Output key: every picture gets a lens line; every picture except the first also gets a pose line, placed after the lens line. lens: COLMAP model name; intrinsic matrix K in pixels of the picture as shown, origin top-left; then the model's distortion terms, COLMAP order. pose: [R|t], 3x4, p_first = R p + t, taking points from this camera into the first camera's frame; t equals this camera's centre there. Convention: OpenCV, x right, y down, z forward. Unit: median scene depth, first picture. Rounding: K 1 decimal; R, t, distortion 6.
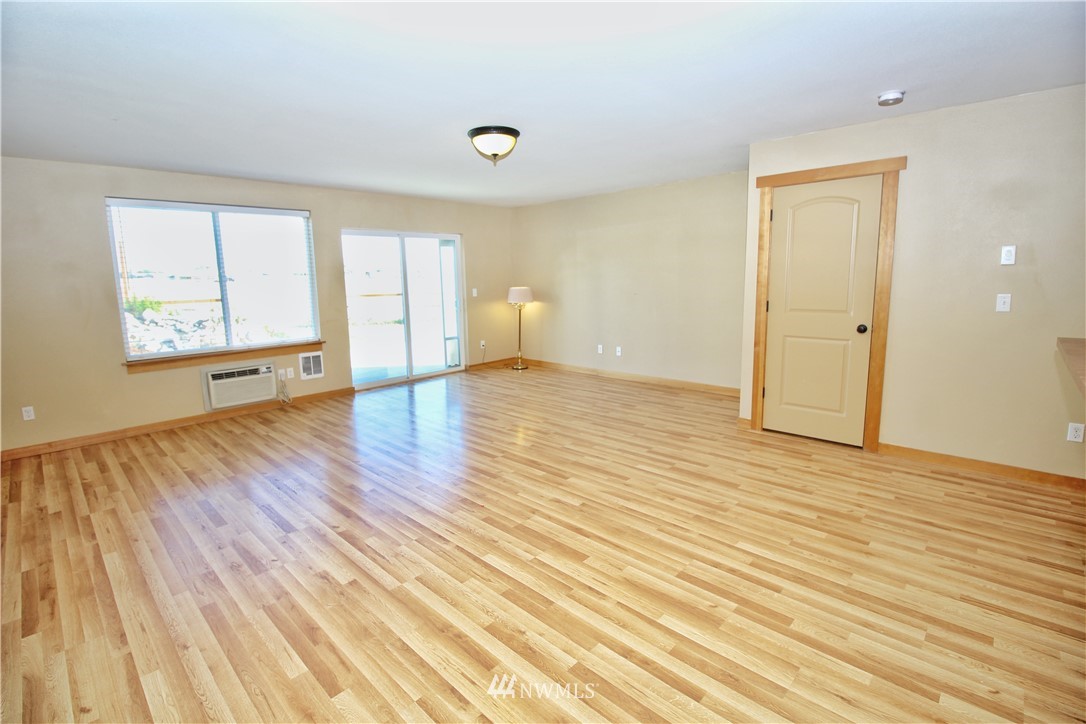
lens RADIAL K [[497.7, 0, 544.4], [0, 497.7, 360.1], [0, 0, 1]] dist [-0.006124, -0.007943]
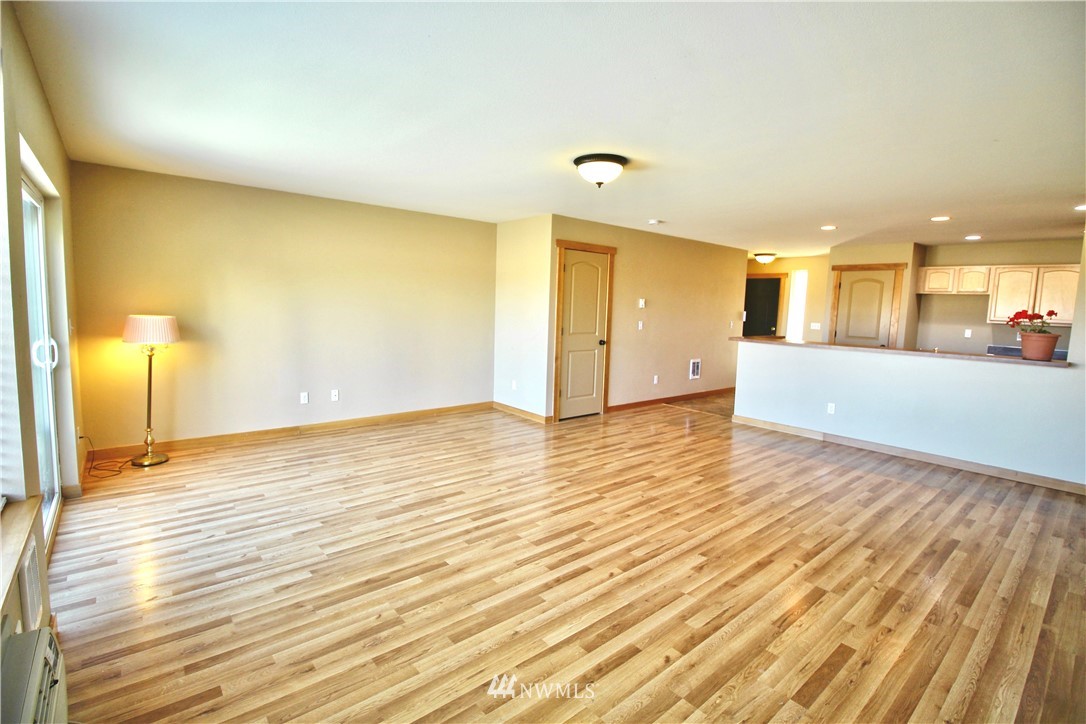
lens RADIAL K [[497.7, 0, 538.5], [0, 497.7, 355.3], [0, 0, 1]] dist [-0.006124, -0.007943]
pose [[0.111464, -0.076577, 0.990814, -0.938805], [0.135579, 0.988876, 0.061175, -0.133541], [-0.984477, 0.127514, 0.120606, 0.883636]]
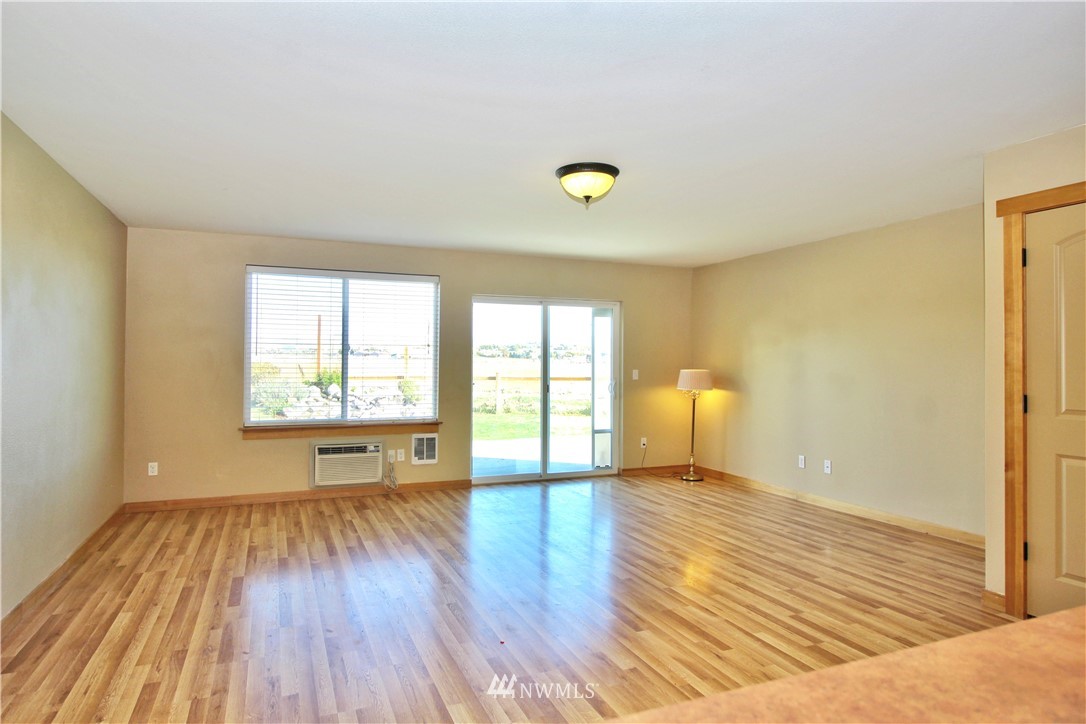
lens RADIAL K [[643.8, 0, 540.1], [0, 643.8, 361.3], [0, 0, 1]] dist [0.004471, -0.004336]
pose [[0.914358, 0.025122, -0.404126, 0.221144], [-0.092707, 0.984549, -0.148552, 0.011432], [0.394150, 0.173295, 0.902560, 0.053853]]
